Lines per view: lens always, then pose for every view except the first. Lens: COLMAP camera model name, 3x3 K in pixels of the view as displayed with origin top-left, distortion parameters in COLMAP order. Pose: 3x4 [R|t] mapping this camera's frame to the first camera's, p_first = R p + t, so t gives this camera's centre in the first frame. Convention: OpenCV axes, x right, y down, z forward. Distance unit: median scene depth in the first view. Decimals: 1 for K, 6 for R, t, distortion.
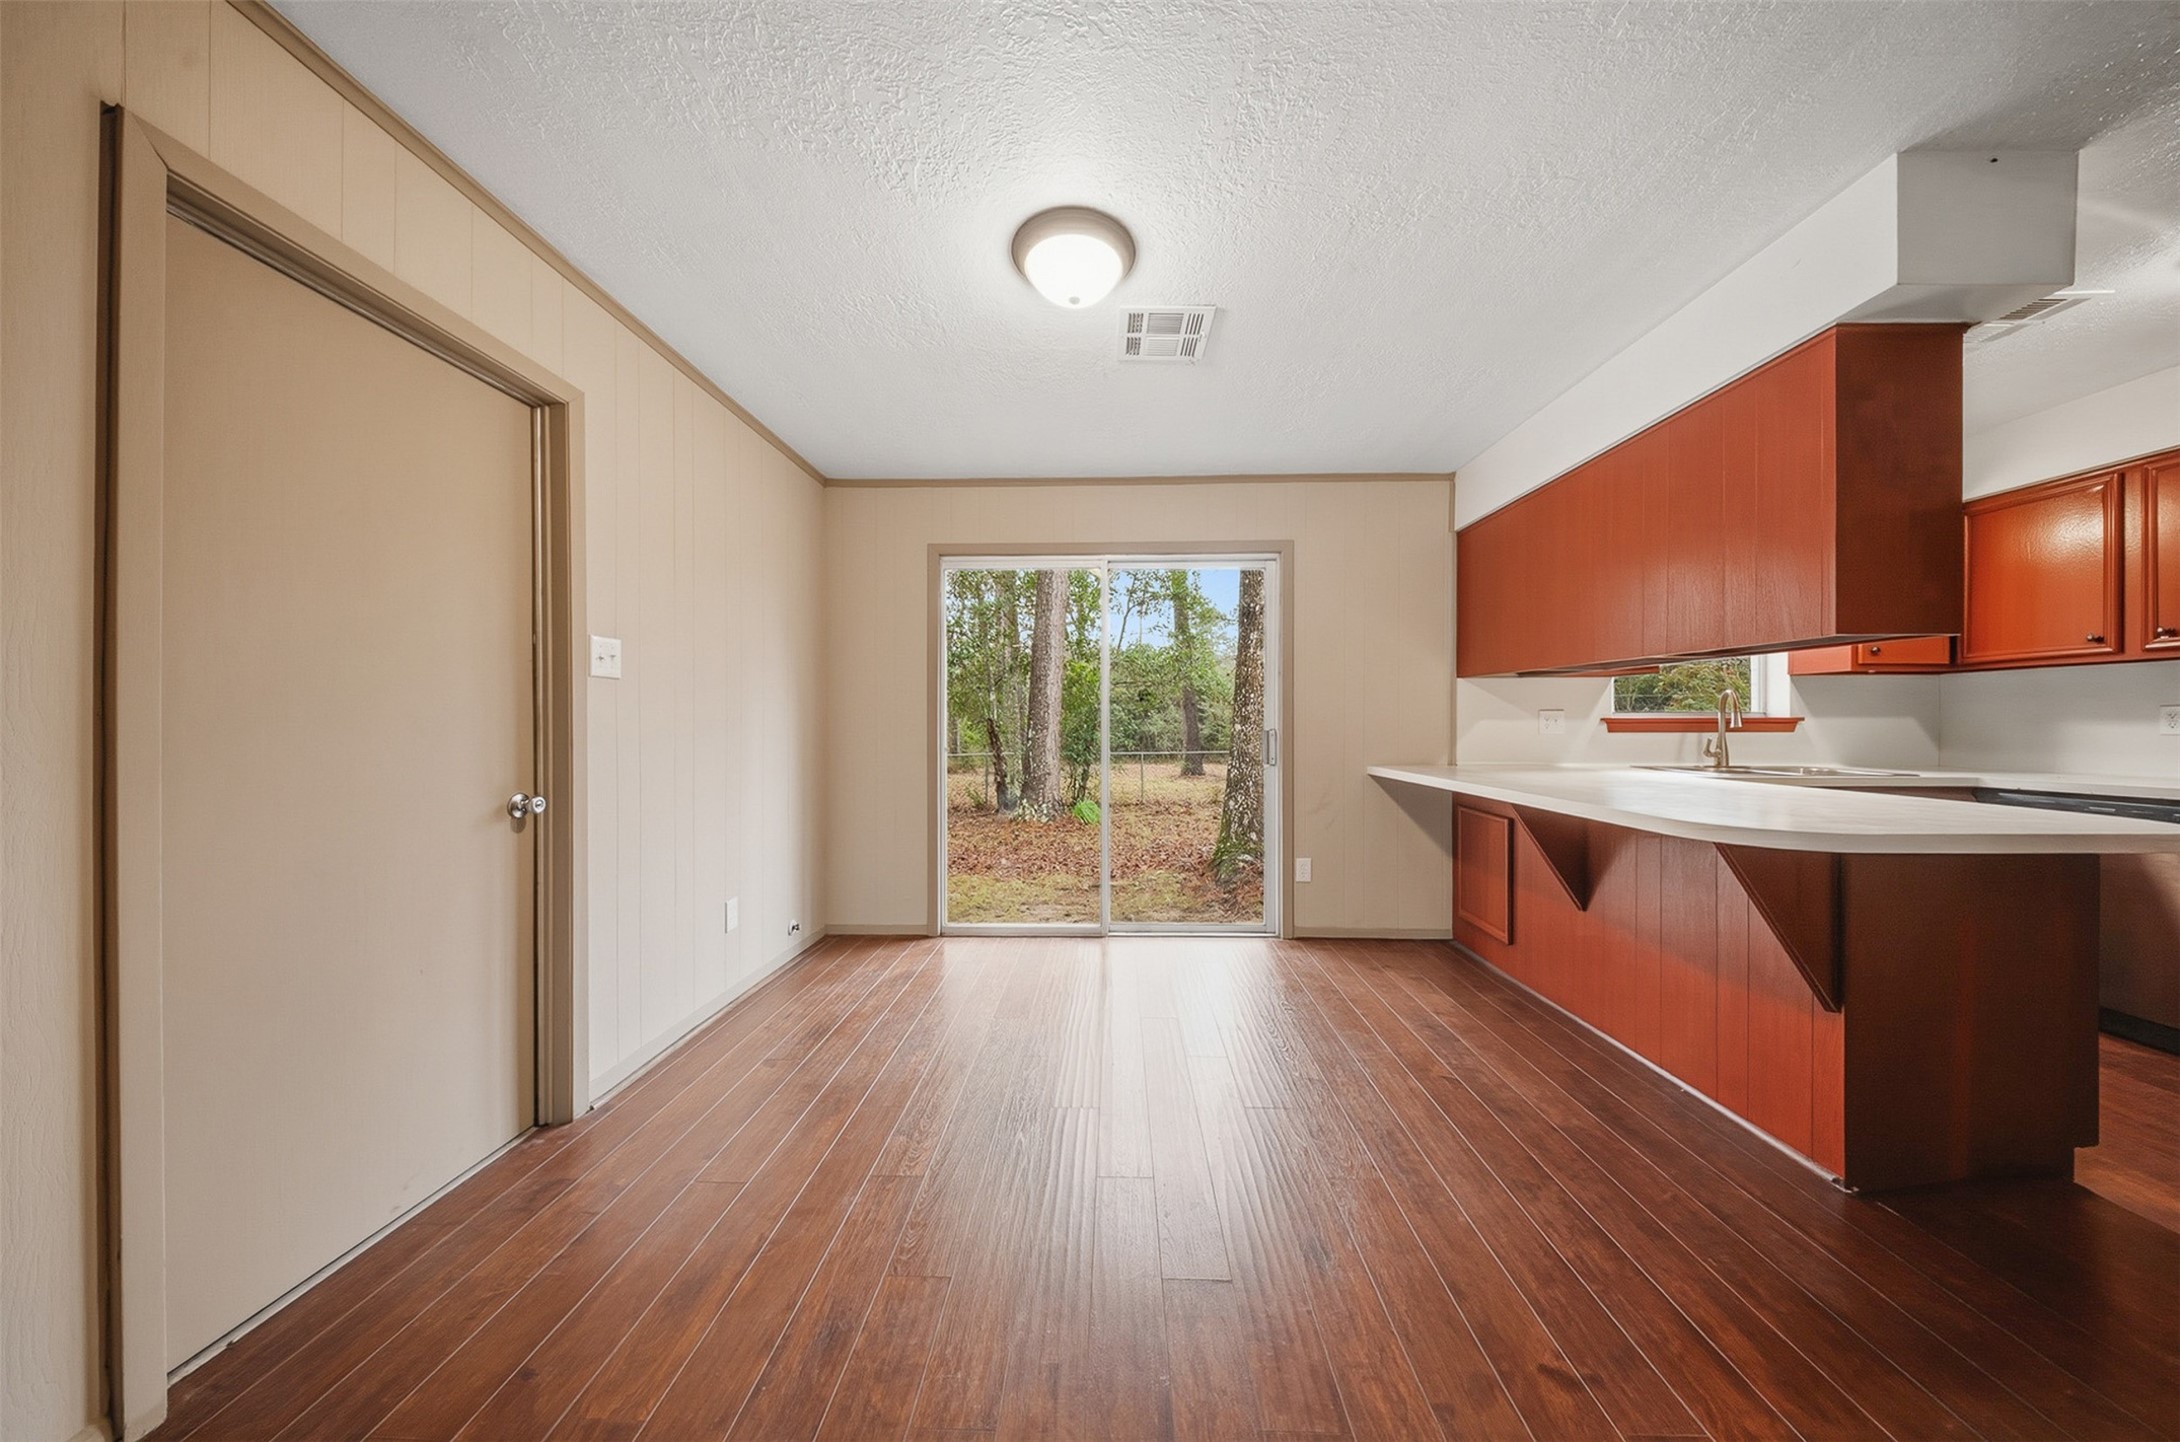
lens RADIAL K [[662.4, 0, 1092.7], [0, 662.4, 714.8], [0, 0, 1]] dist [-0.002109, -0.000282]
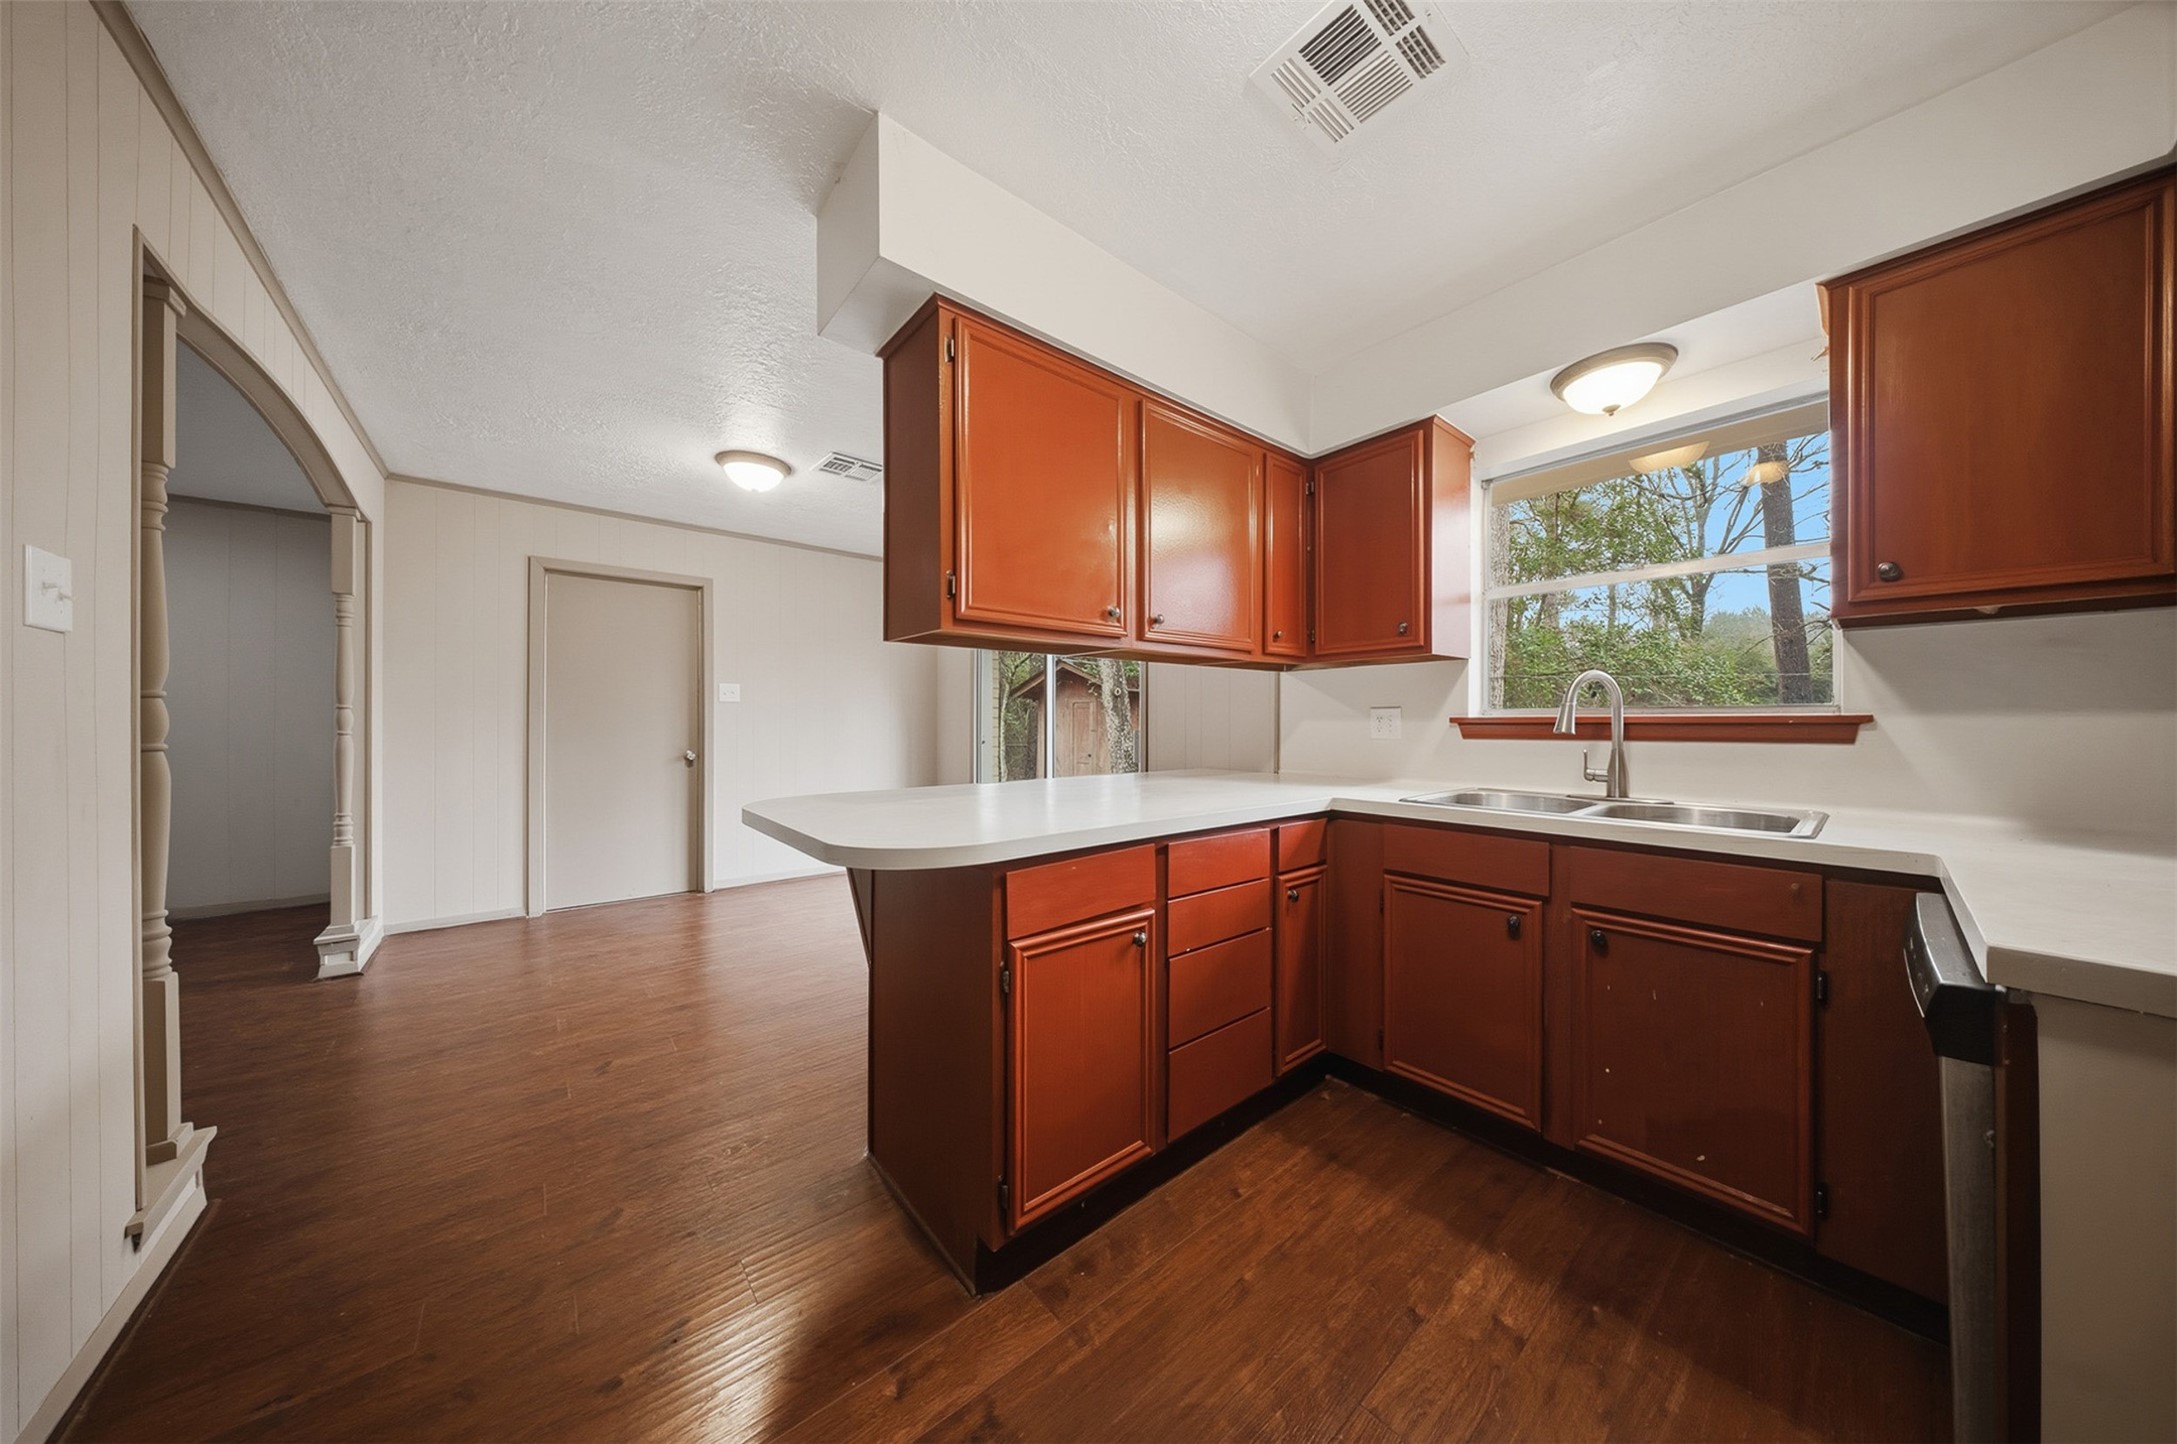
lens RADIAL K [[661.5, 0, 1087.5], [0, 661.5, 719.8], [0, 0, 1]] dist [-0.002109, -0.000282]
pose [[0.670932, -0.001678, -0.741517, 1.050386], [0.005164, 0.999984, 0.002410, 0.003451], [0.741501, -0.005446, 0.670929, 0.248732]]
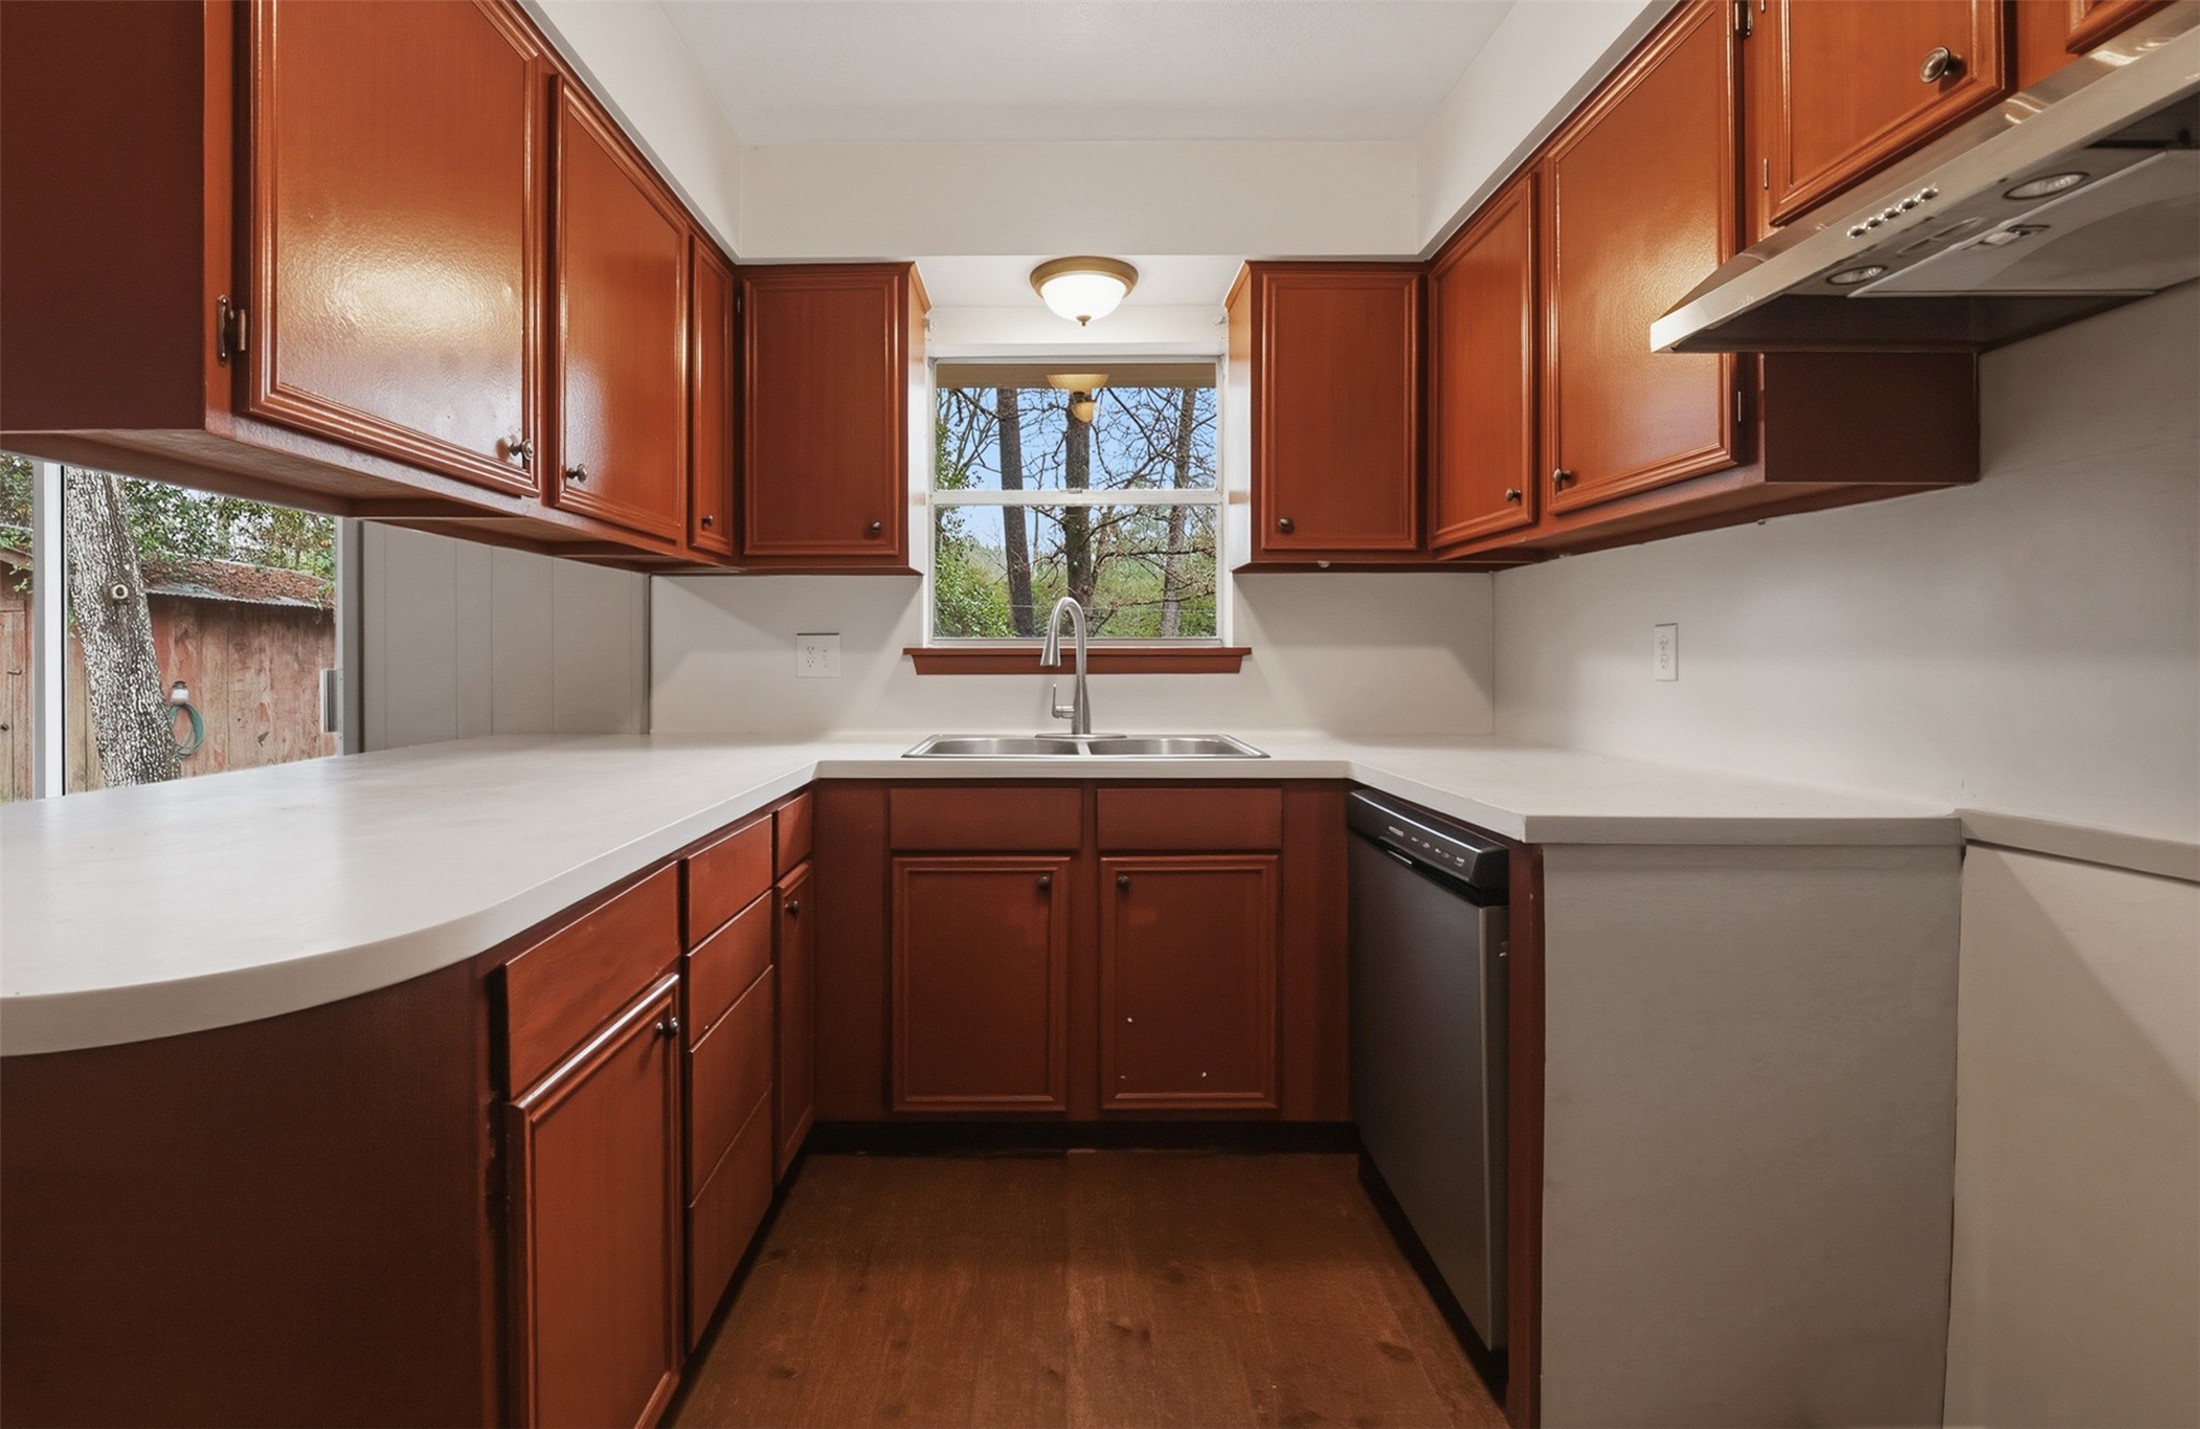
lens RADIAL K [[962.8, 0, 1028.5], [0, 962.8, 654.9], [0, 0, 1]] dist [-0.020558, -0.000385]
pose [[0.999238, 0.000938, 0.039028, 0.858560], [-0.001242, 0.999969, 0.007770, 0.004201], [-0.039020, -0.007813, 0.999208, 0.193953]]
